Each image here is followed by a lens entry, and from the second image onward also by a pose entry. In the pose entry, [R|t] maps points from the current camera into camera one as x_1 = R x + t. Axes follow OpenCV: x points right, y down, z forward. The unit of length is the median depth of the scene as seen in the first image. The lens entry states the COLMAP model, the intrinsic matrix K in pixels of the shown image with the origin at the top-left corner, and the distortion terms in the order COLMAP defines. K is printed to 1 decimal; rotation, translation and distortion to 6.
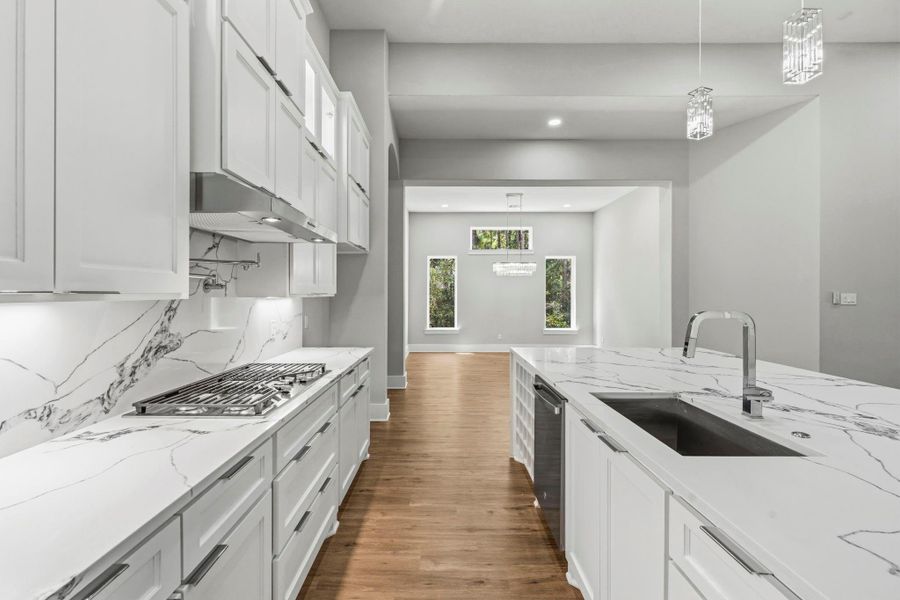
lens RADIAL K [[408.5, 0, 450.2], [0, 408.5, 294.3], [0, 0, 1]] dist [-0.002146, 0.000277]
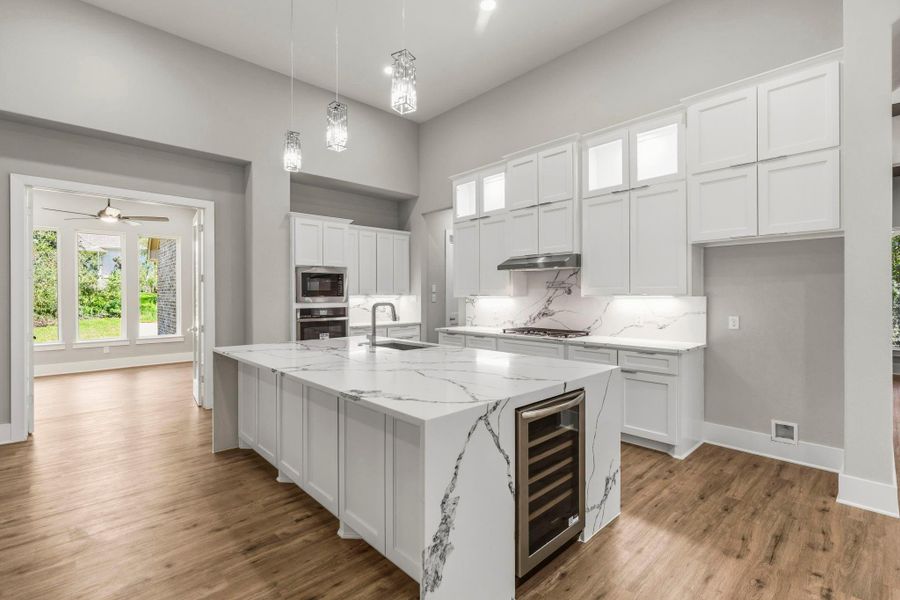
lens RADIAL K [[408.5, 0, 444.4], [0, 408.5, 297.5], [0, 0, 1]] dist [-0.002146, 0.000277]
pose [[-0.744769, 0.003888, -0.667311, 1.623170], [0.001280, 0.999990, 0.004398, 0.001311], [0.667321, 0.002421, -0.744766, 2.483321]]
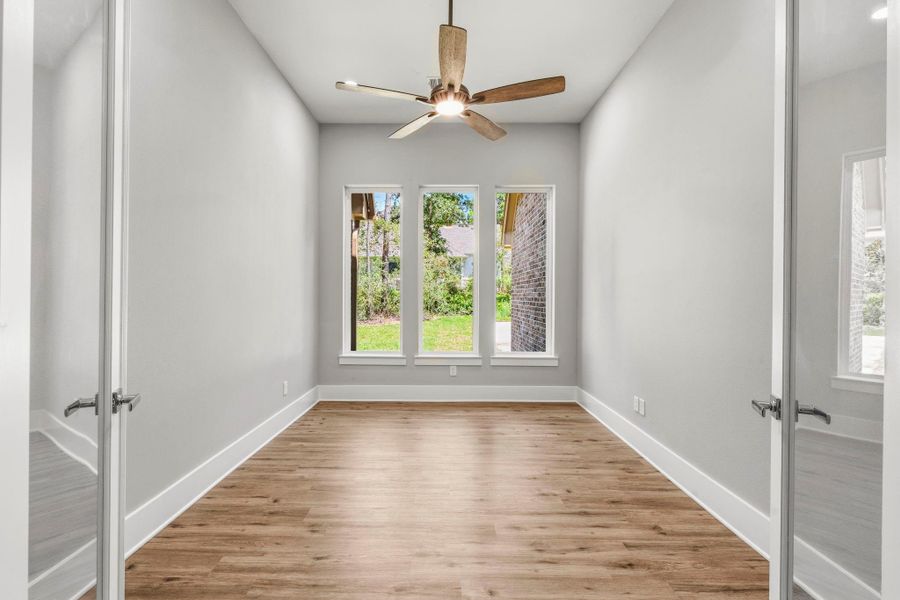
lens RADIAL K [[408.5, 0, 447.6], [0, 408.5, 299.3], [0, 0, 1]] dist [-0.002146, 0.000277]
pose [[-0.999855, -0.010391, 0.013500, 1.427244], [-0.010318, 0.999932, 0.005484, 0.069760], [-0.013556, 0.005344, -0.999894, -0.186499]]
